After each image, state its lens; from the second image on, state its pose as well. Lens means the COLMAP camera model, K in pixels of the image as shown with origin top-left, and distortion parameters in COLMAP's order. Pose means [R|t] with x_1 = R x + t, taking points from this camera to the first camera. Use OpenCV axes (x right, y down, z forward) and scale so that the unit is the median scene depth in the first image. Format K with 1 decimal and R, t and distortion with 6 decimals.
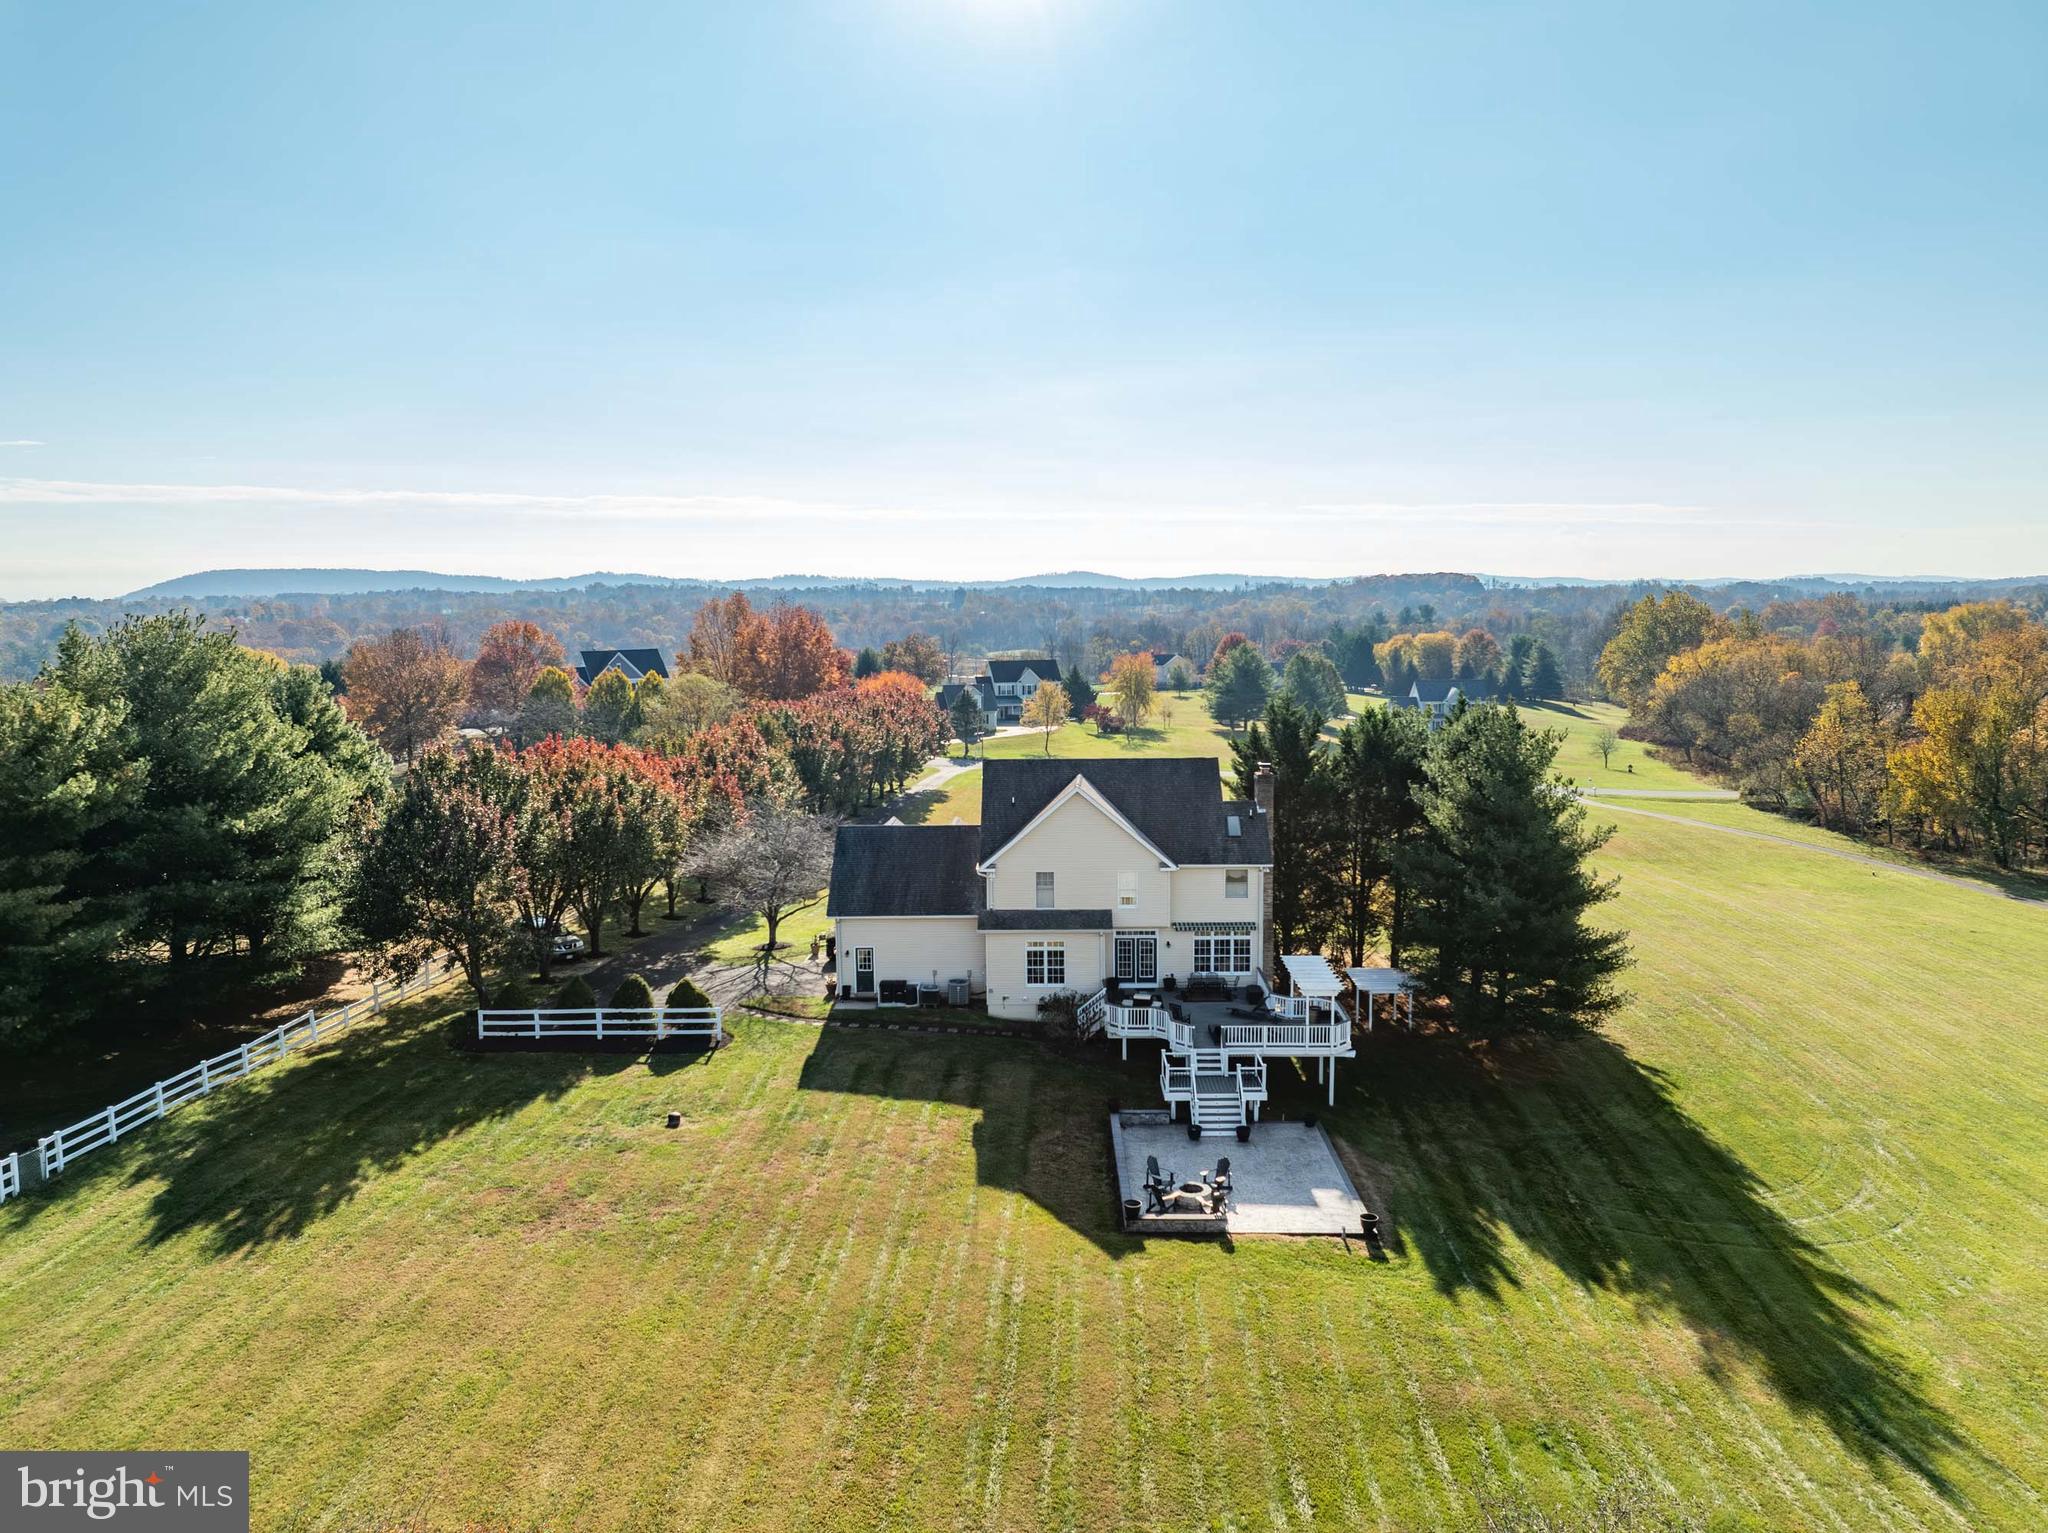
lens RADIAL K [[1468.3, 0, 1024.0], [0, 1468.3, 766.5], [0, 0, 1]] dist [-0.039301, 0.002420]
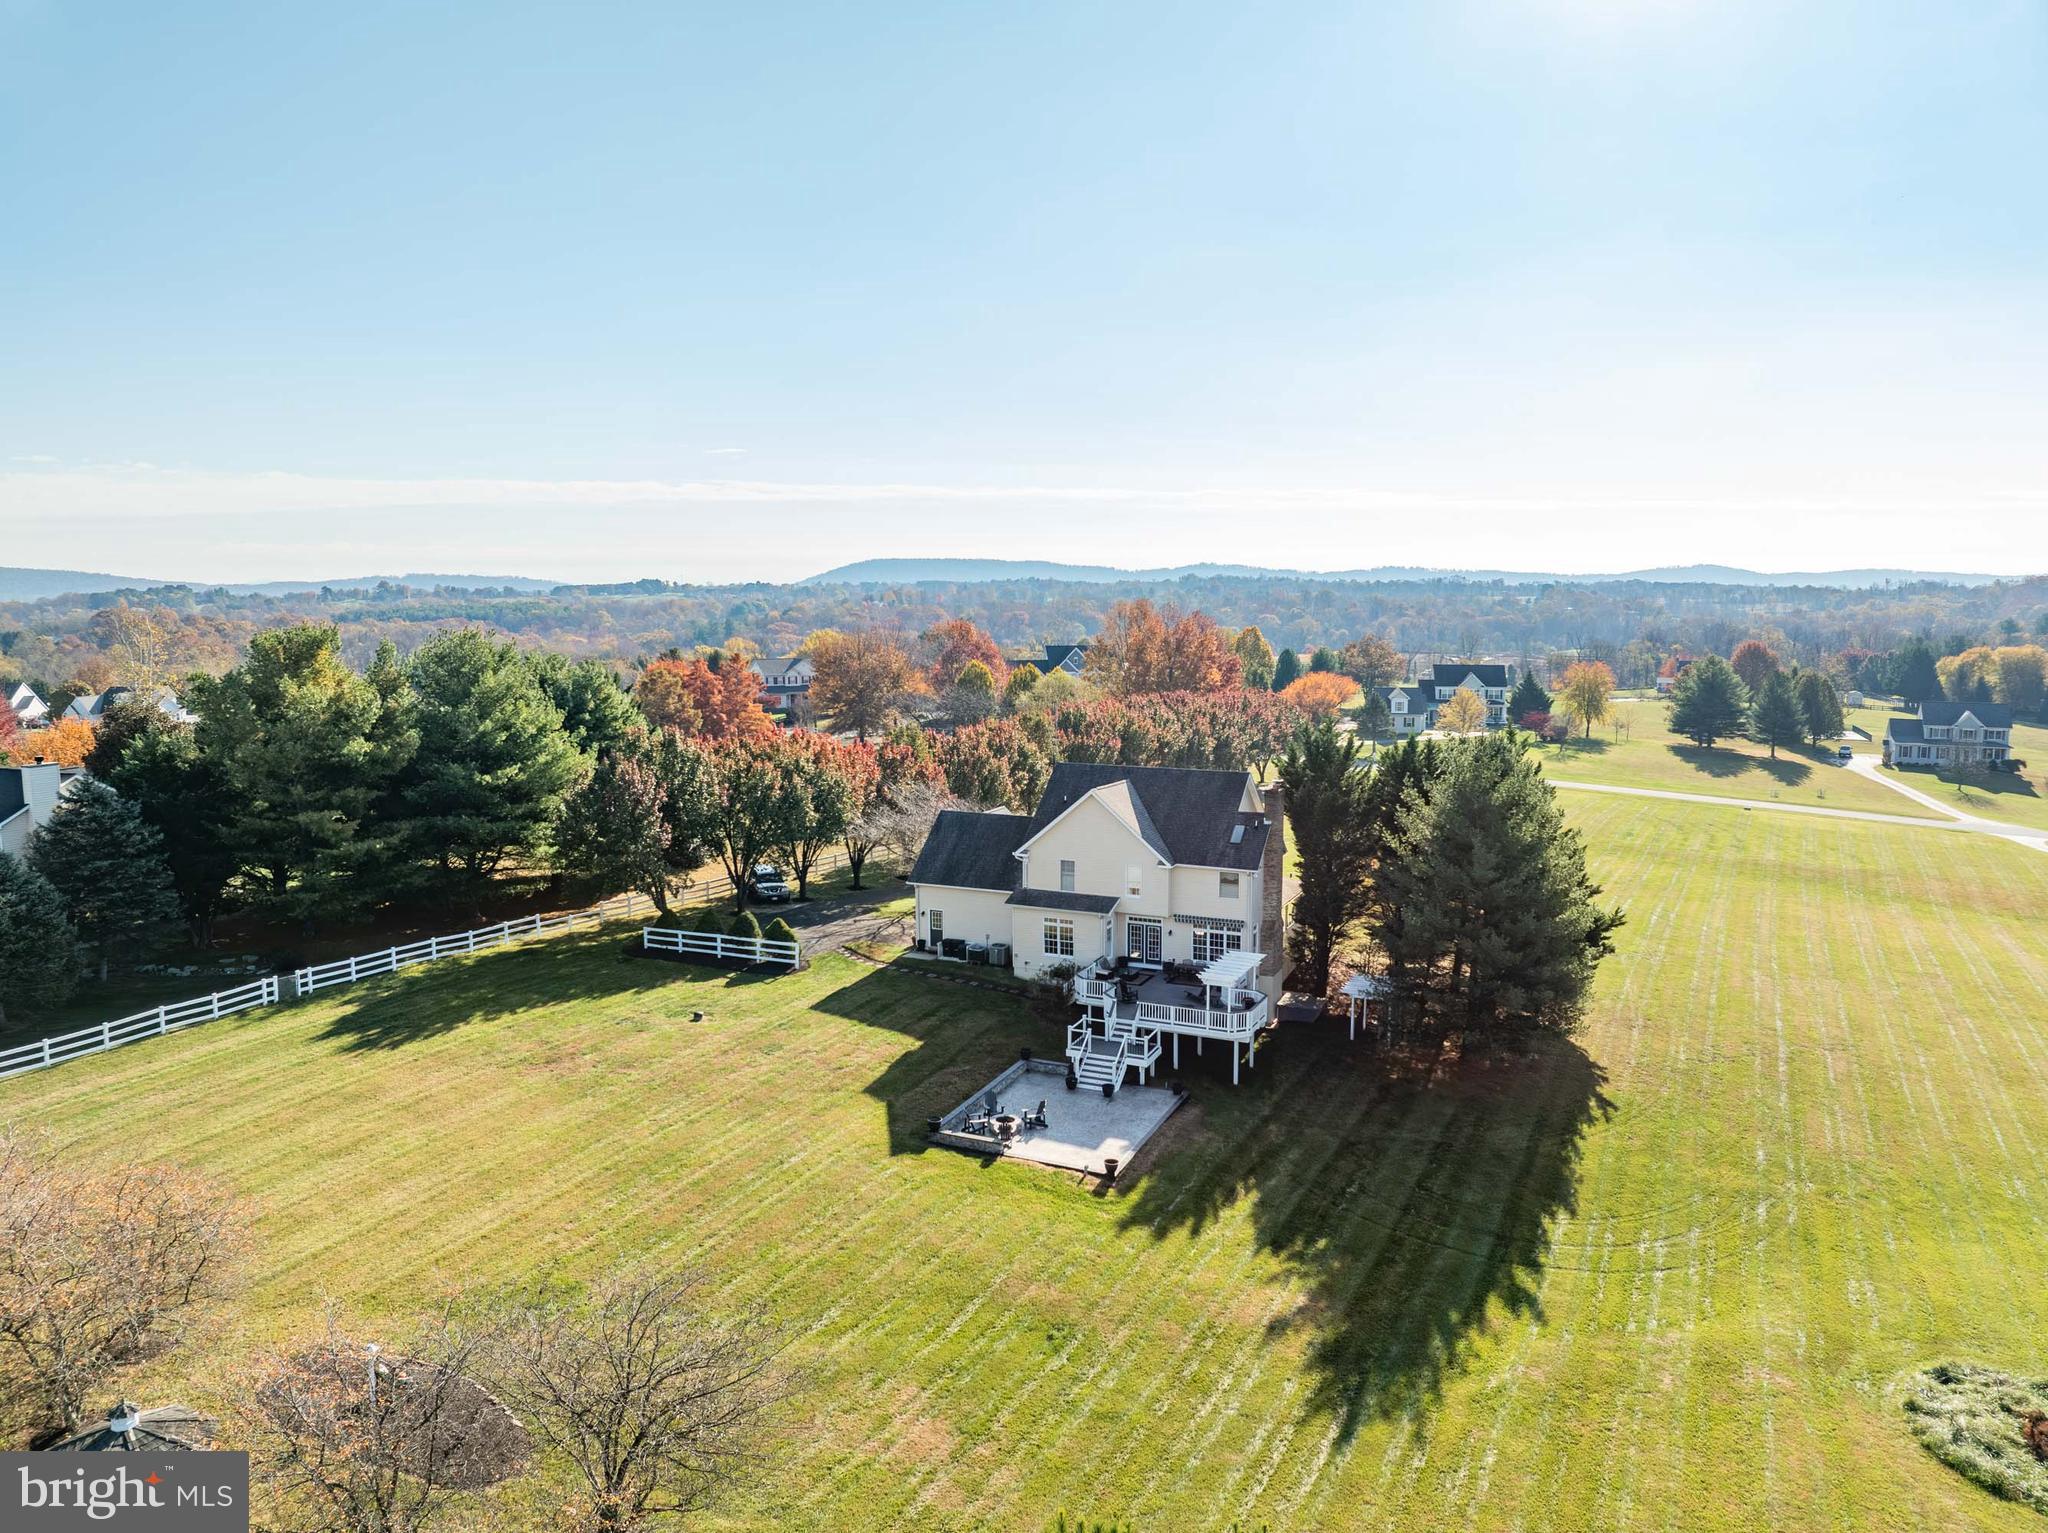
lens RADIAL K [[1445.1, 0, 1024.0], [0, 1445.1, 766.5], [0, 0, 1]] dist [-0.036997, -0.004076]
pose [[0.917820, 0.057047, -0.392876, 0.471505], [-0.053677, 0.998367, 0.019568, -0.026463], [0.393350, 0.003128, 0.919383, -0.089326]]
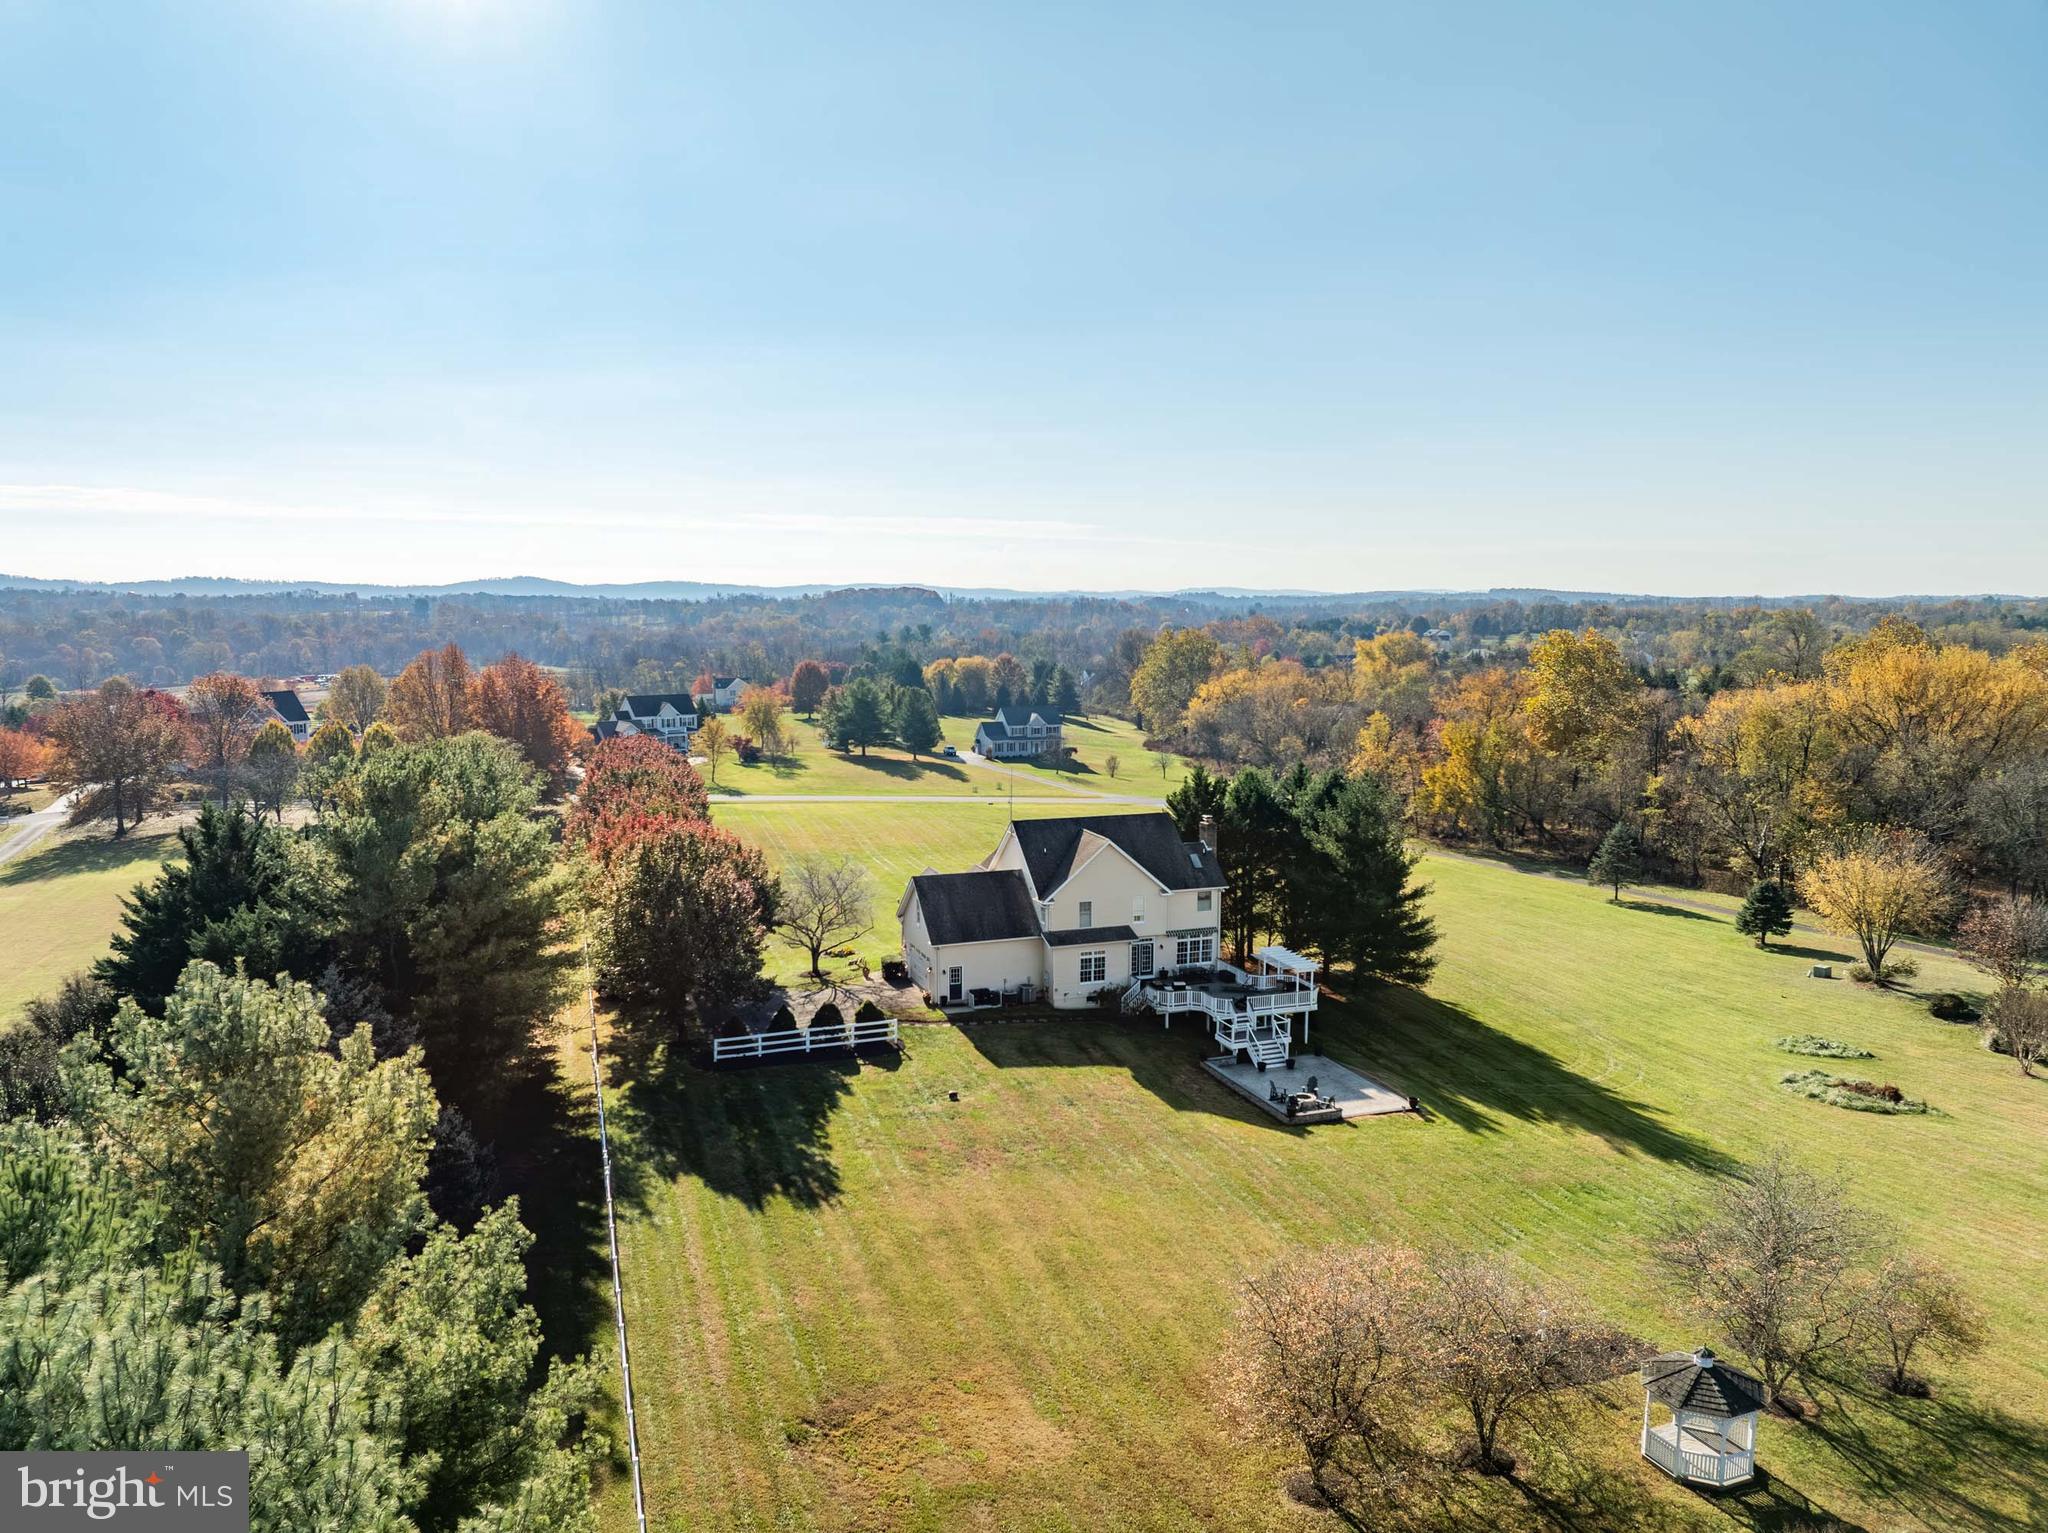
lens RADIAL K [[1445.1, 0, 1024.0], [0, 1445.1, 766.5], [0, 0, 1]] dist [-0.036997, -0.004076]
pose [[0.929848, -0.031011, 0.366634, -0.586970], [0.031829, 0.999486, 0.003817, -0.069440], [-0.366564, 0.008121, 0.930357, -0.281919]]
